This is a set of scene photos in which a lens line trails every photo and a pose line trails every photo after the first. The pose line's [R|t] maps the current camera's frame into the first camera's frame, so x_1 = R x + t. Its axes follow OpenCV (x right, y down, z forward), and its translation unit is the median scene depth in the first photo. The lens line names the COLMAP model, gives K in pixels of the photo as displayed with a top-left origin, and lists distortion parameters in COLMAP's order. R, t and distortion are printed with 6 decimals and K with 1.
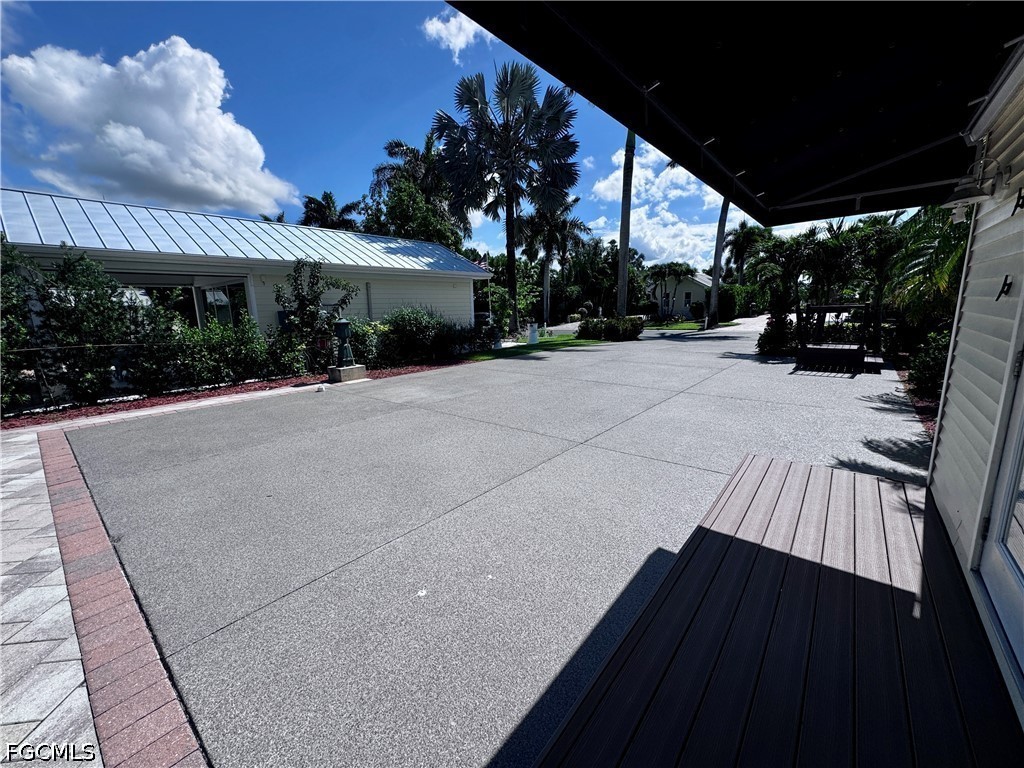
lens RADIAL K [[408.2, 0, 510.0], [0, 408.2, 384.9], [0, 0, 1]] dist [-0.001651, -0.000173]
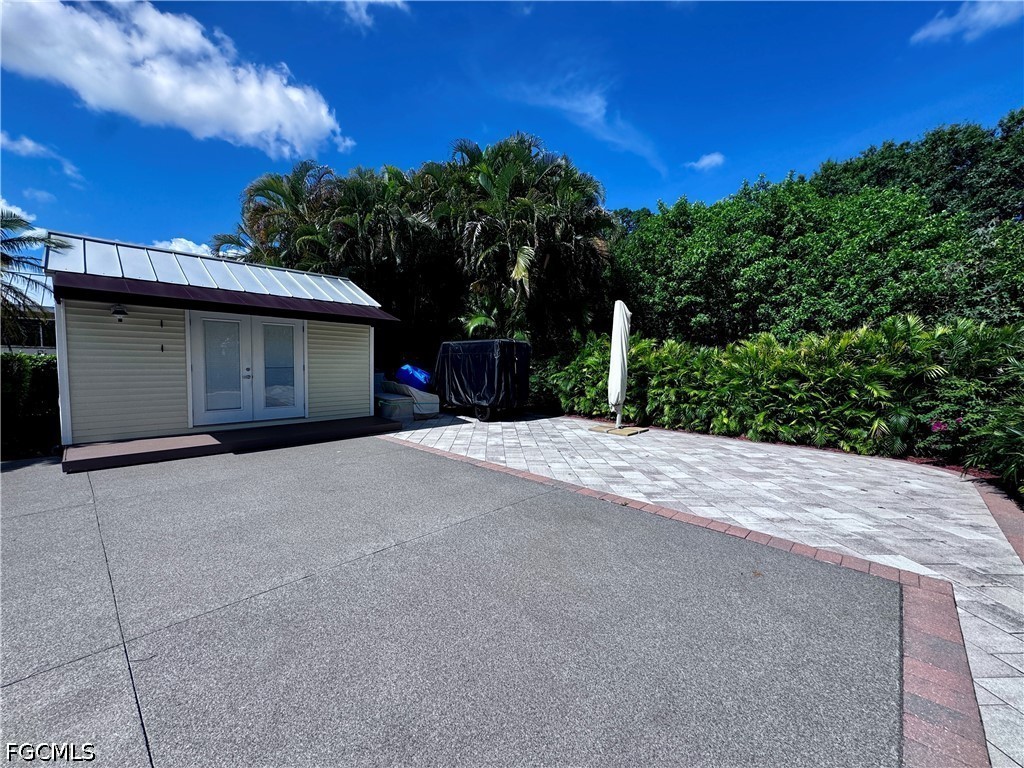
lens RADIAL K [[408.2, 0, 510.0], [0, 408.2, 384.9], [0, 0, 1]] dist [-0.001651, -0.000173]
pose [[-0.997544, 0.005220, 0.069851, -0.213517], [0.022624, 0.967783, 0.250767, -0.082752], [-0.066291, 0.251731, -0.965524, 0.471883]]
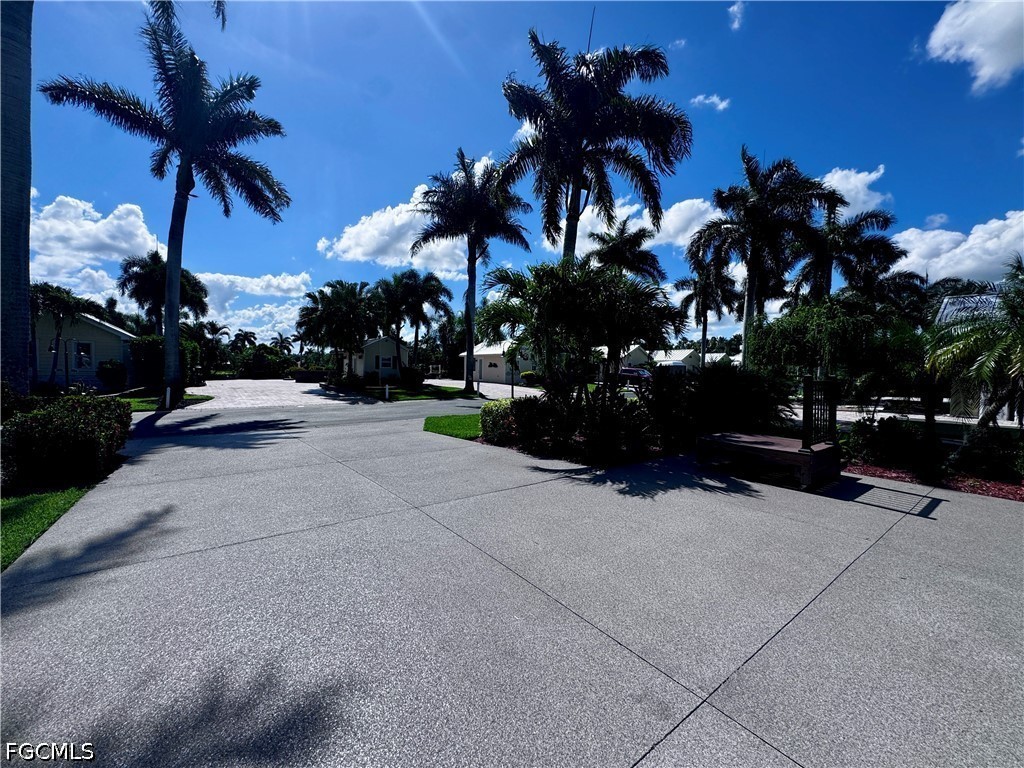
lens RADIAL K [[403.3, 0, 509.4], [0, 403.3, 382.9], [0, 0, 1]] dist [0.000517, 0.000159]
pose [[0.218687, -0.007827, 0.975764, 0.052397], [0.164432, 0.985964, -0.028944, -0.128532], [-0.961841, 0.166776, 0.216904, 0.683626]]
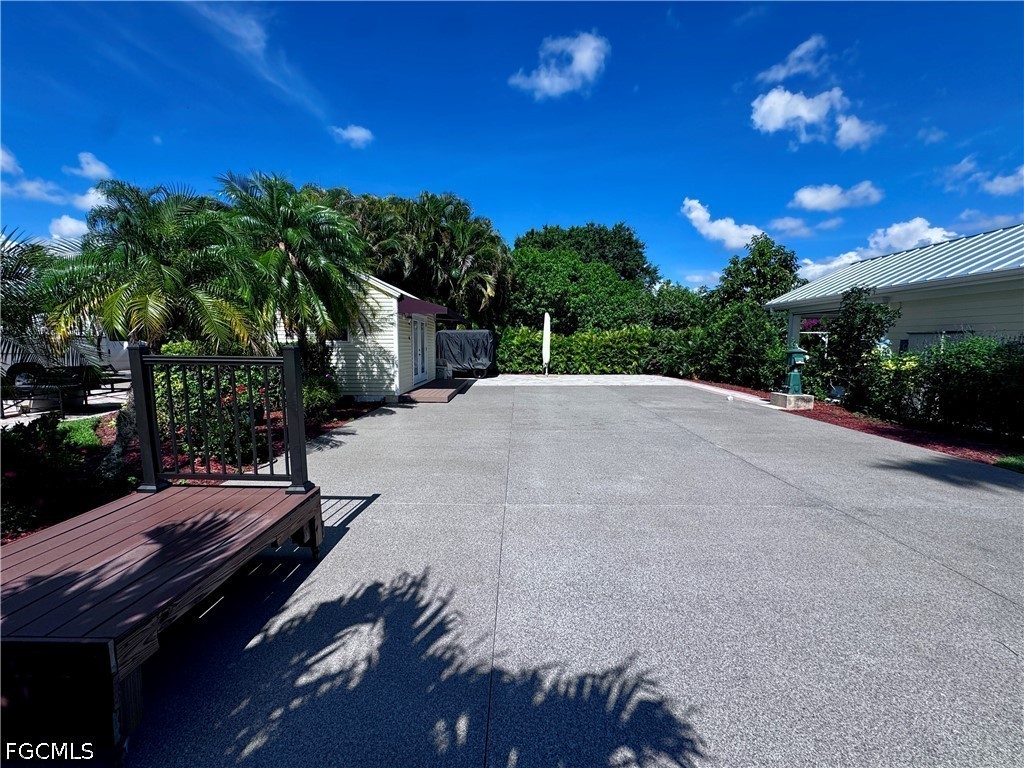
lens RADIAL K [[408.2, 0, 510.0], [0, 408.2, 384.9], [0, 0, 1]] dist [-0.001651, -0.000173]
pose [[-0.775119, 0.086360, -0.625885, 0.425944], [-0.105463, 0.959031, 0.262938, -0.141955], [0.622951, 0.269816, -0.734256, 0.705508]]
